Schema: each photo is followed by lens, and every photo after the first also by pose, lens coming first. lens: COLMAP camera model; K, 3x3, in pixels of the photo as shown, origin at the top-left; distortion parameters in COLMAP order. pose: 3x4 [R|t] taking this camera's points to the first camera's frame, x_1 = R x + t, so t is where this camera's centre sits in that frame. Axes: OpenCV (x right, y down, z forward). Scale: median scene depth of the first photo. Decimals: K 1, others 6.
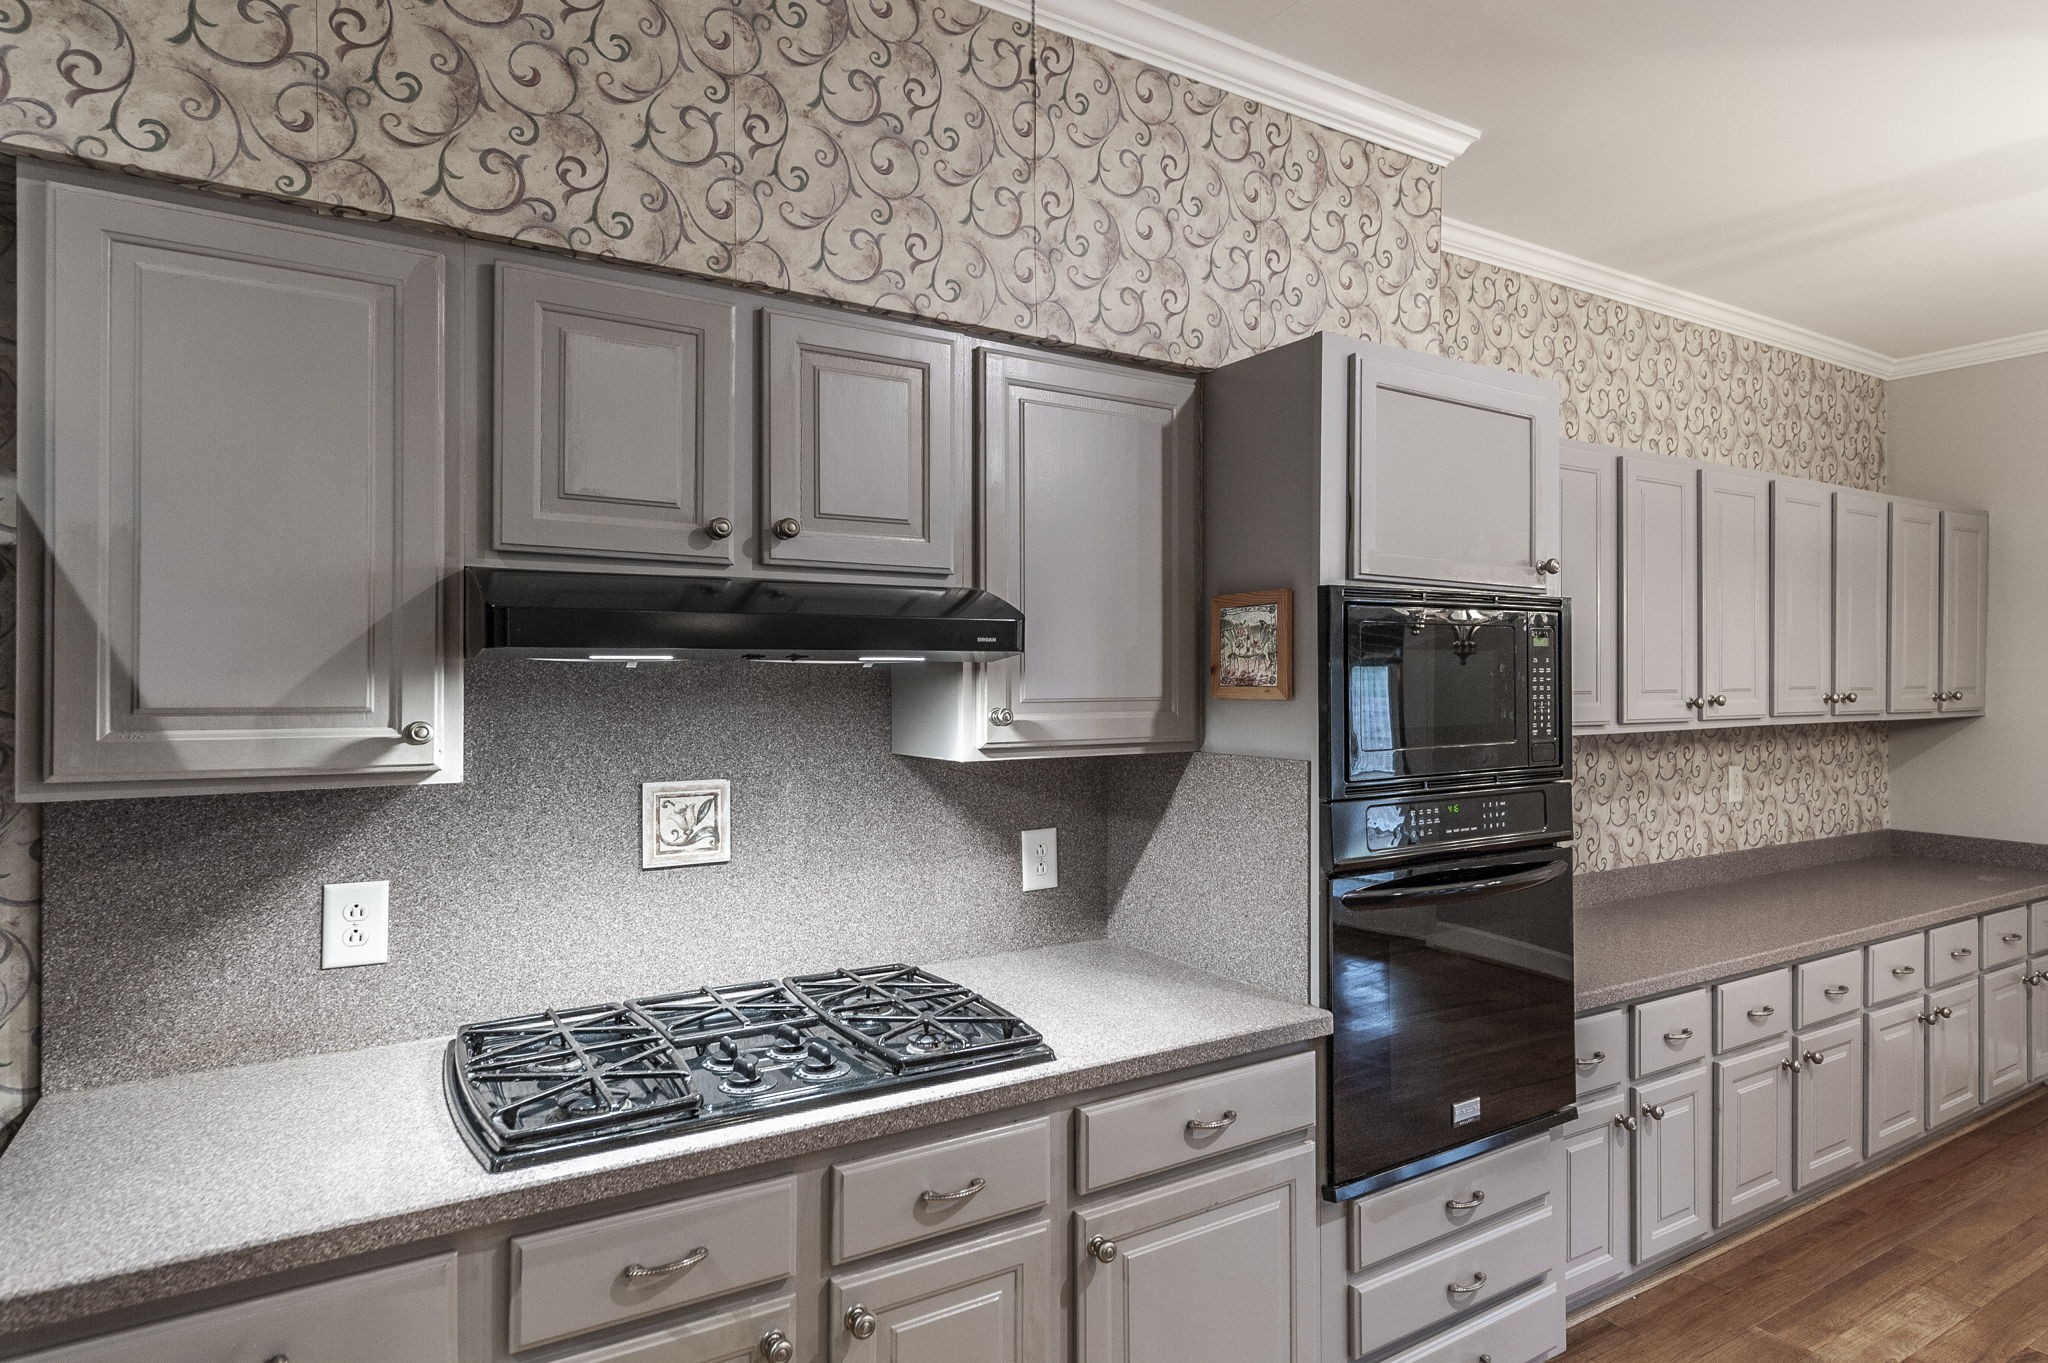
lens RADIAL K [[1100.3, 0, 1086.9], [0, 1100.3, 679.5], [0, 0, 1]] dist [0.018485, -0.009372]
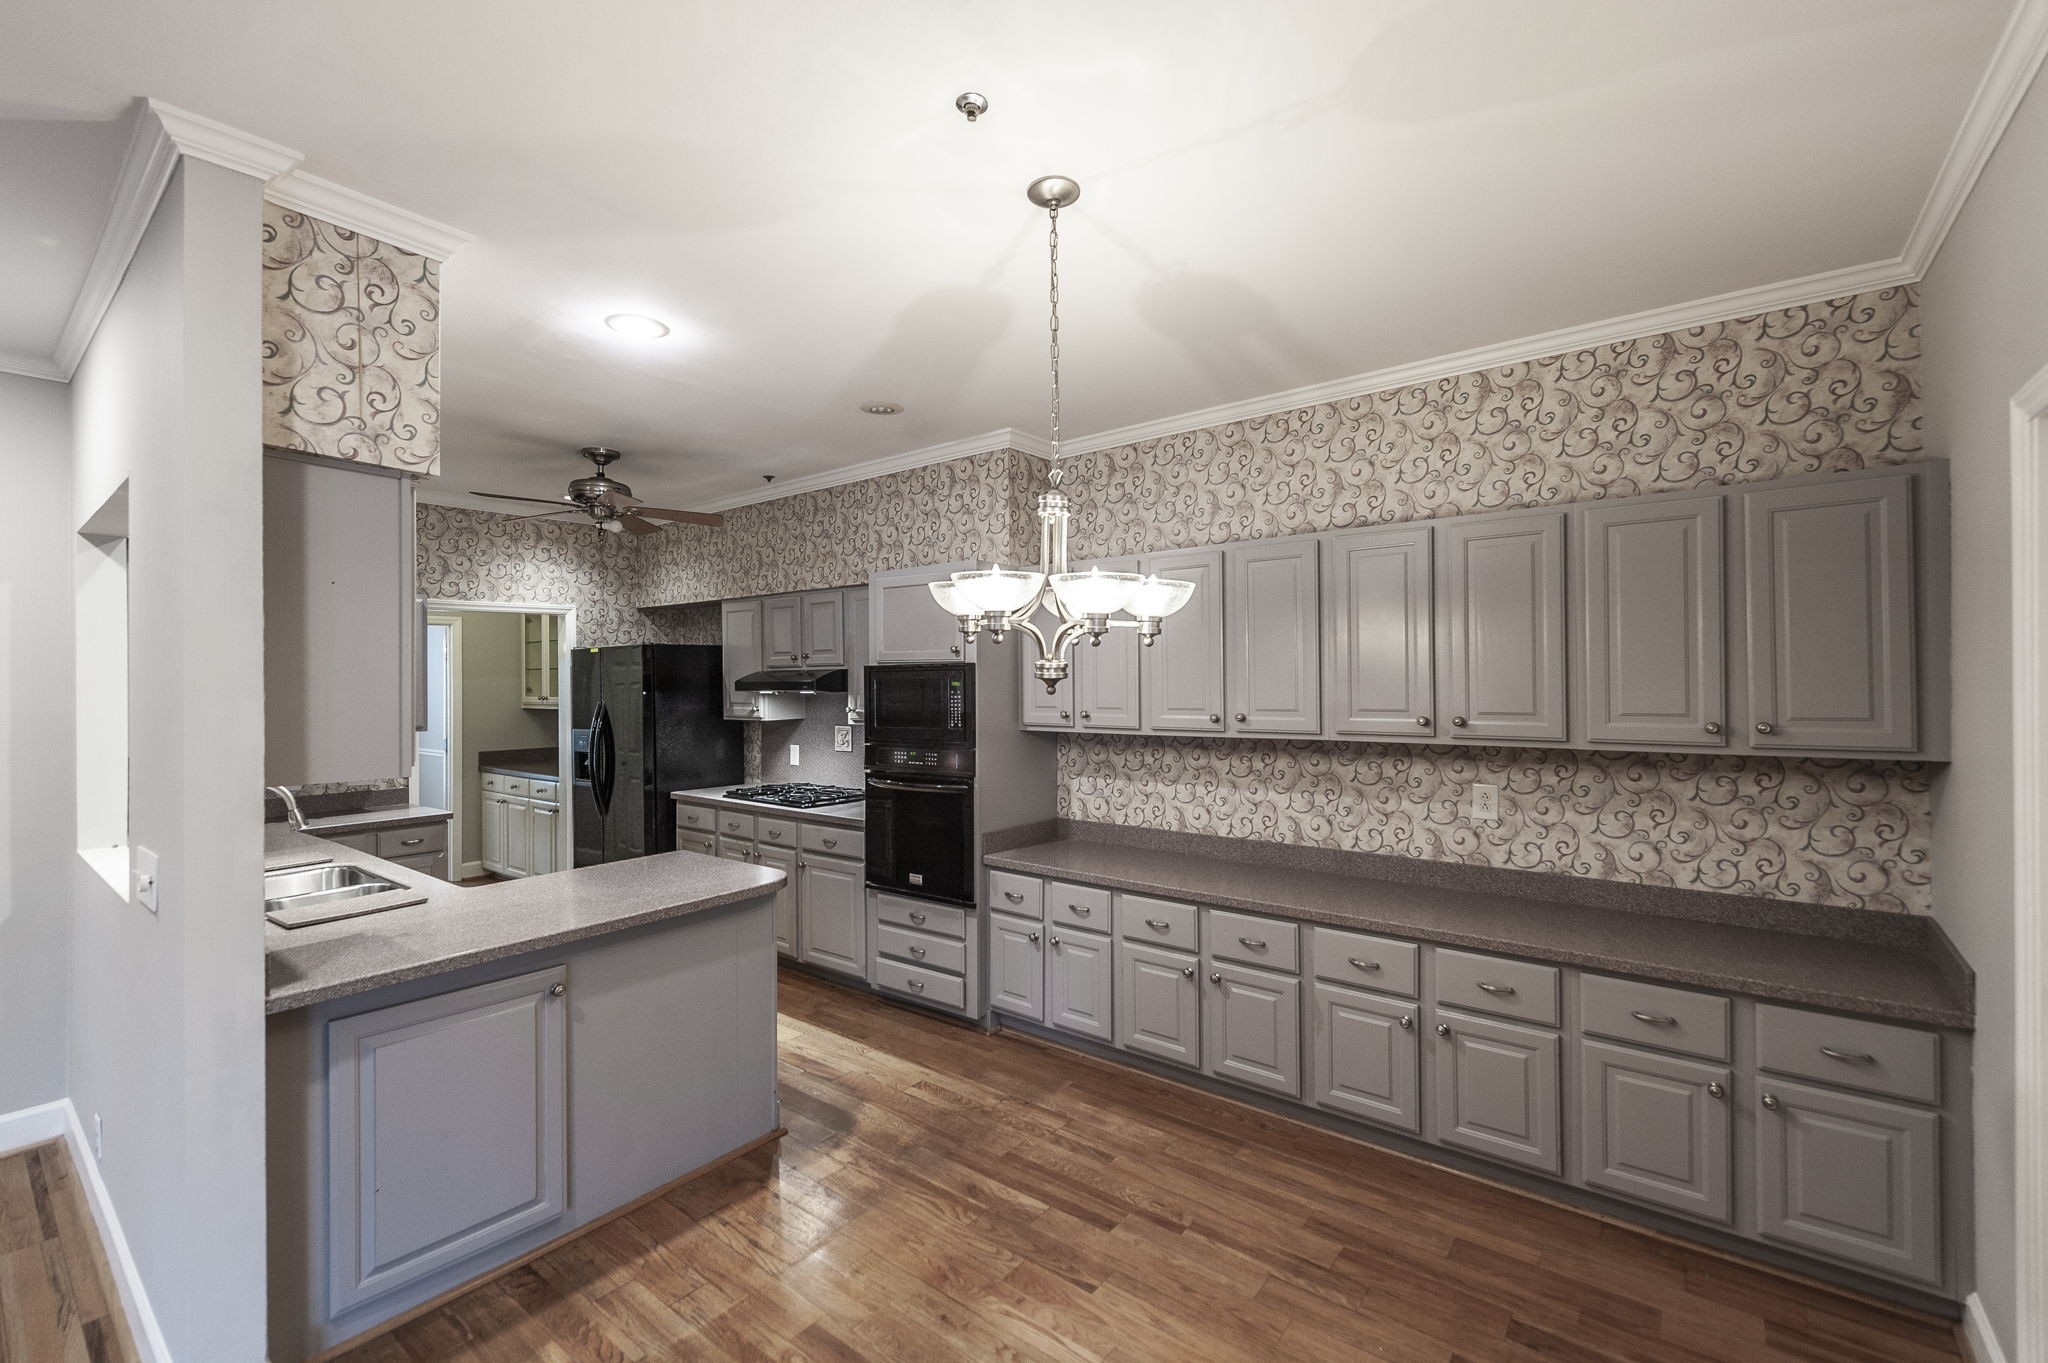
lens RADIAL K [[848.7, 0, 1043.0], [0, 848.7, 684.2], [0, 0, 1]] dist [0.006998, -0.001996]
pose [[0.363605, 0.003857, -0.931545, 2.344645], [0.008657, 0.999934, 0.007520, -0.051368], [0.931513, -0.010799, 0.363548, 0.633873]]
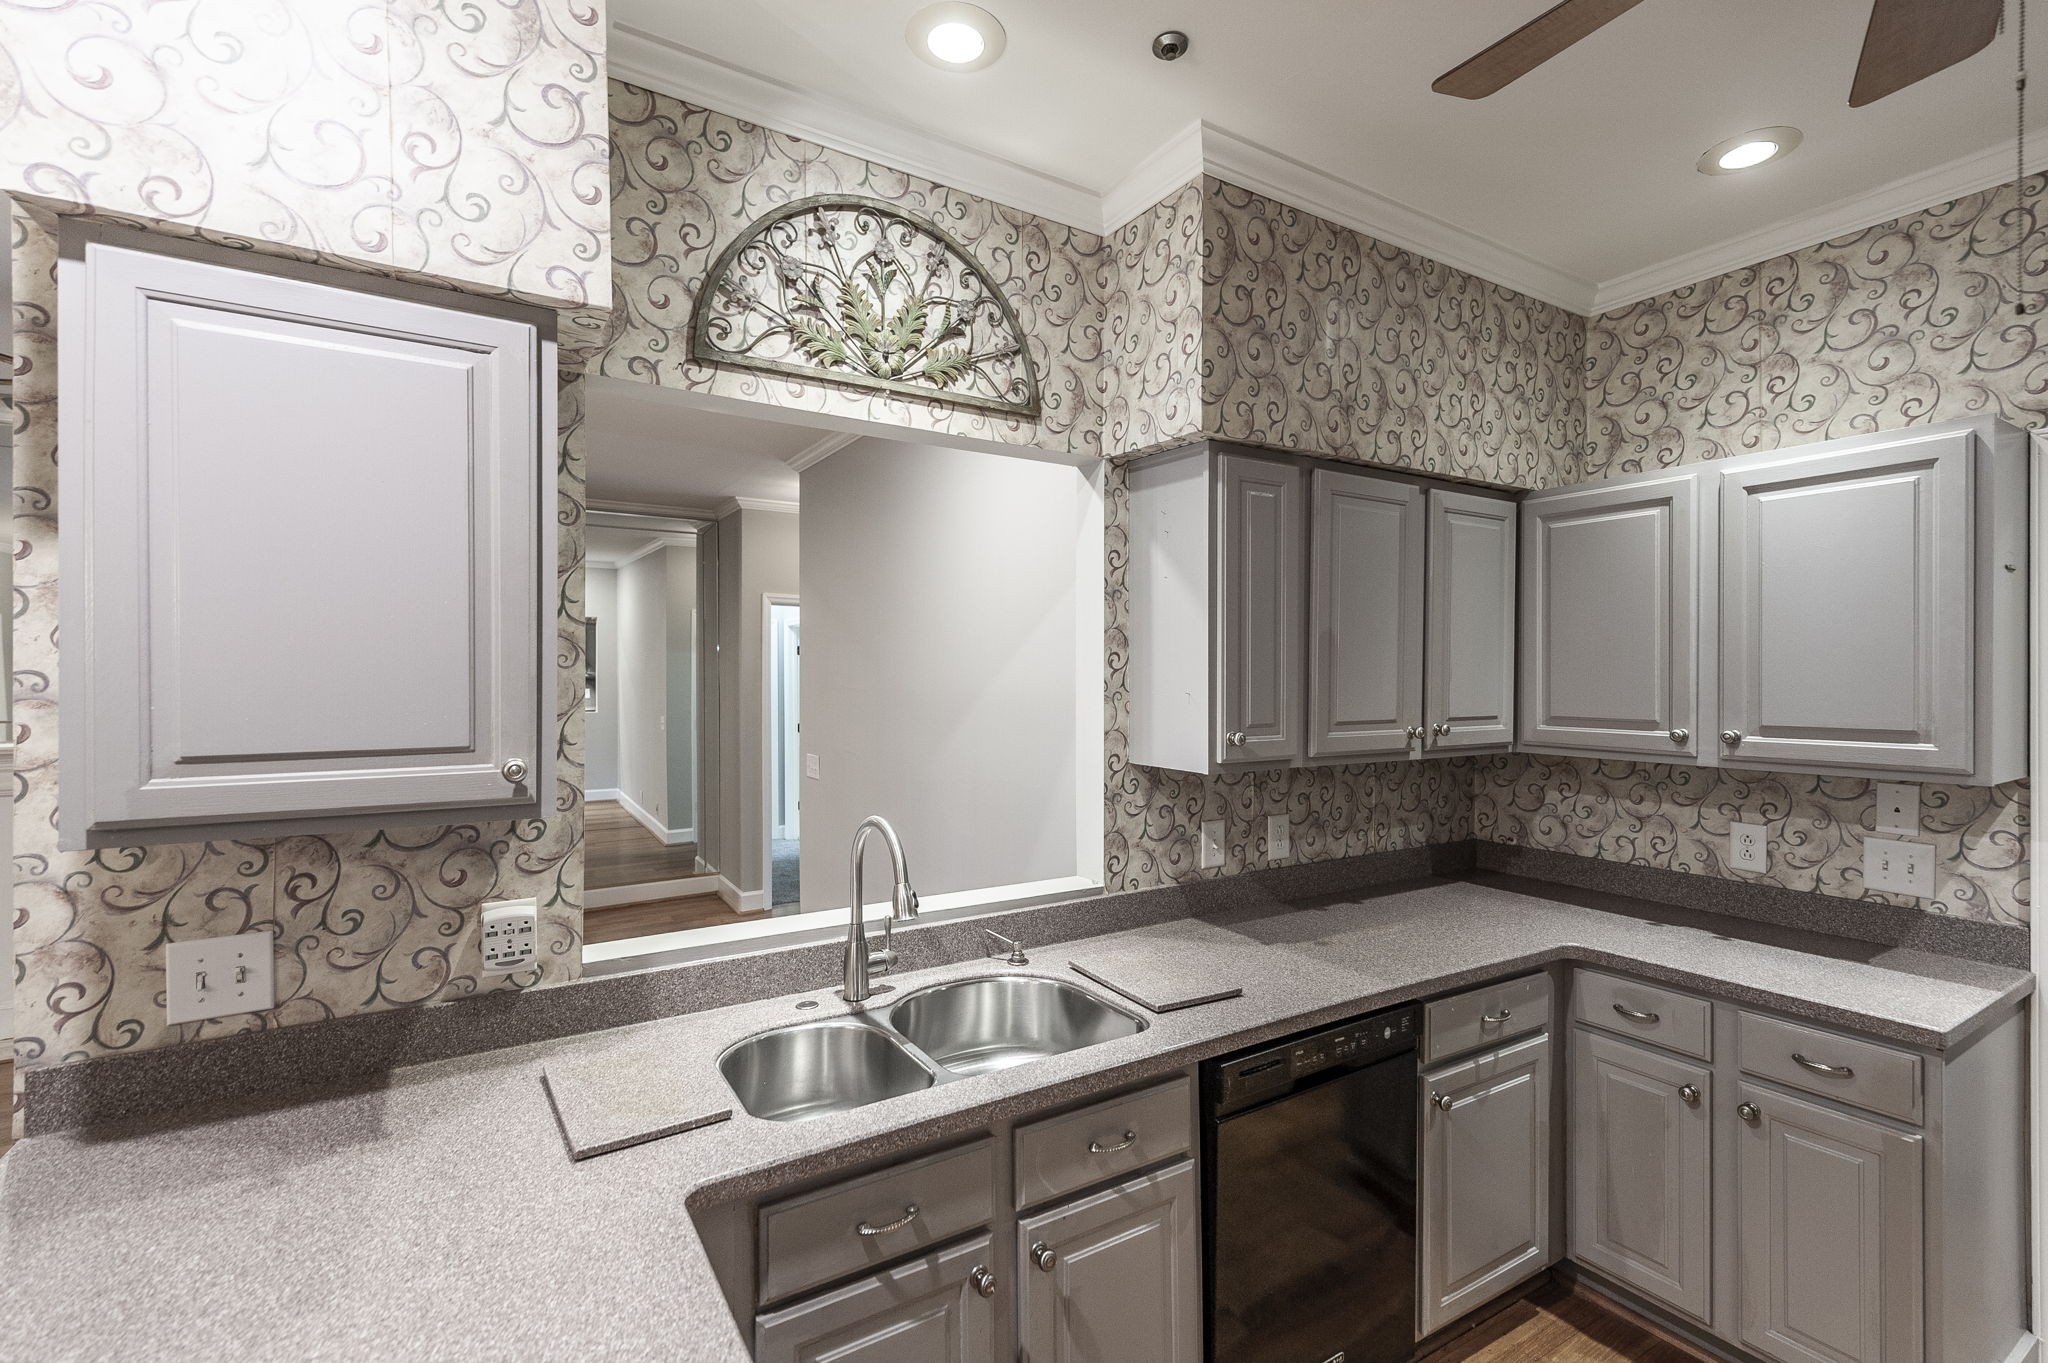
lens RADIAL K [[924.6, 0, 1025.7], [0, 924.6, 678.5], [0, 0, 1]] dist [0.012860, -0.003393]
pose [[-0.999966, 0.007629, -0.003036, 0.455507], [0.007629, 0.999971, 0.000016, -0.035673], [0.003036, -0.000007, -0.999995, 0.842839]]
